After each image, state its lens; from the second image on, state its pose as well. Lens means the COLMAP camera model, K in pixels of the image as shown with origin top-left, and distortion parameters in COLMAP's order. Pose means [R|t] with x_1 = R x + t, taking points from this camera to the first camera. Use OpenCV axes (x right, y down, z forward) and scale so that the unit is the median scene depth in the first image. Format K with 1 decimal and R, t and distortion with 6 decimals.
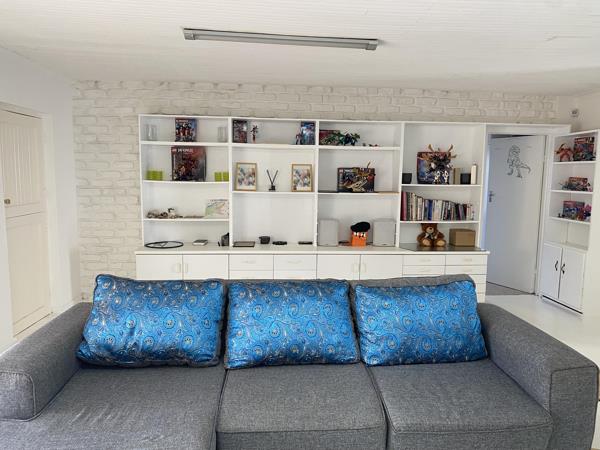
lens RADIAL K [[462.2, 0, 300.0], [0, 462.2, 225.0], [0, 0, 1]] dist [0.030038, -0.011513]
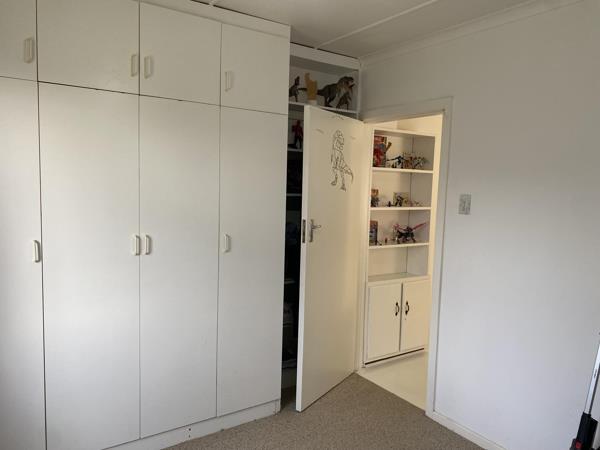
lens RADIAL K [[462.2, 0, 300.0], [0, 462.2, 225.0], [0, 0, 1]] dist [0.030038, -0.011513]
pose [[-0.514685, -0.109823, 0.850317, 0.019813], [0.055210, 0.985459, 0.160695, -0.174543], [-0.855600, 0.129653, -0.501138, 1.515494]]
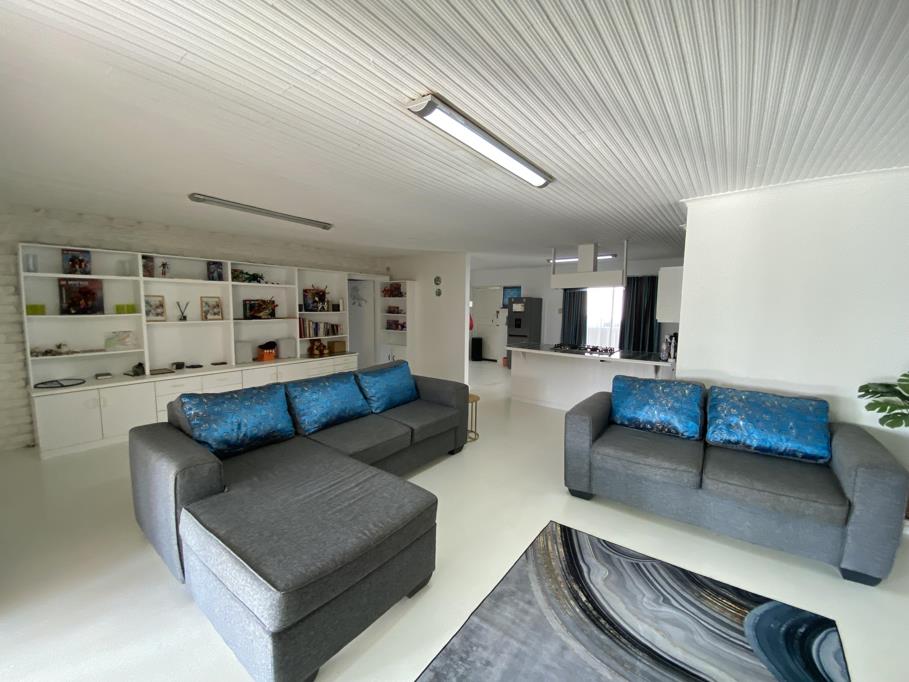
lens RADIAL K [[367.2, 0, 454.5], [0, 367.2, 341.0], [0, 0, 1]] dist [0.062609, -0.049619]
pose [[0.658720, -0.082758, 0.747823, -0.311248], [0.081844, 0.995916, 0.038121, -0.005616], [-0.747923, 0.036093, 0.662803, -0.090443]]
